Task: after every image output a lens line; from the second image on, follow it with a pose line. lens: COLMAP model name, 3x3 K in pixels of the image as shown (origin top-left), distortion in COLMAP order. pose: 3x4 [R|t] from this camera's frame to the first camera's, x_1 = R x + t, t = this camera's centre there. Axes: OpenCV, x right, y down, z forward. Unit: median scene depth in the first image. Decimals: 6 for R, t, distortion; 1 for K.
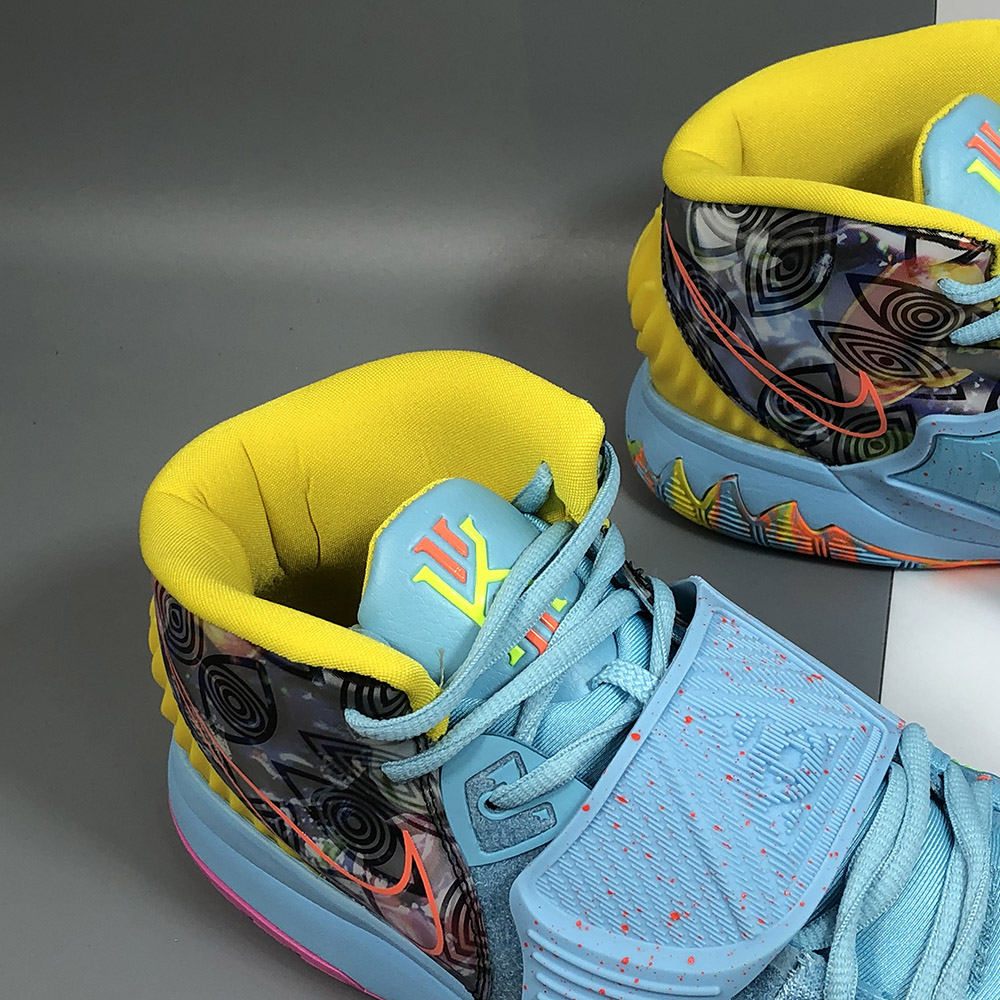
lens RADIAL K [[2184.8, 0, 500.0], [0, 2184.8, 500.0], [0, 0, 1]] dist [0.344036, -2.310013]
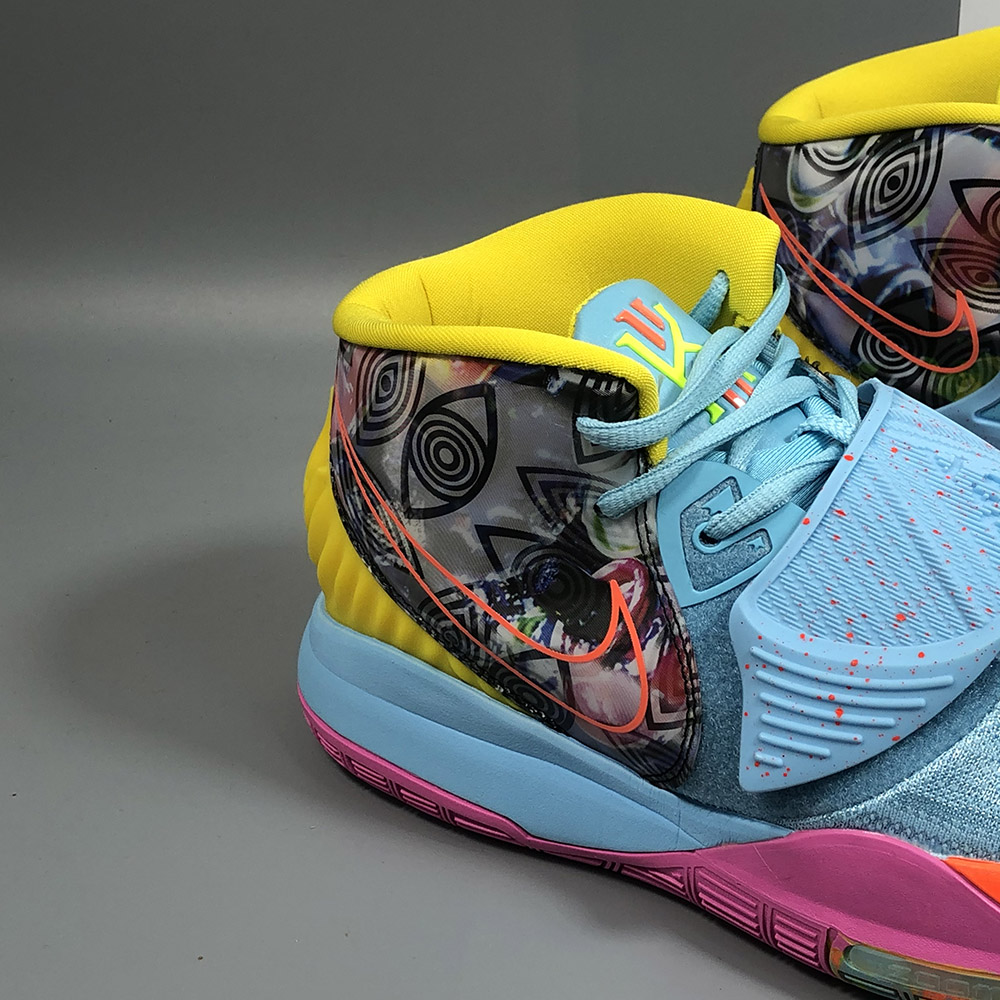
lens RADIAL K [[2184.8, 0, 500.0], [0, 2184.8, 500.0], [0, 0, 1]] dist [0.344036, -2.310013]
pose [[0.991393, 0.022326, 0.129005, -0.228341], [0.020081, 0.947764, -0.318341, 0.439808], [-0.129374, 0.318192, 0.939157, 0.043648]]
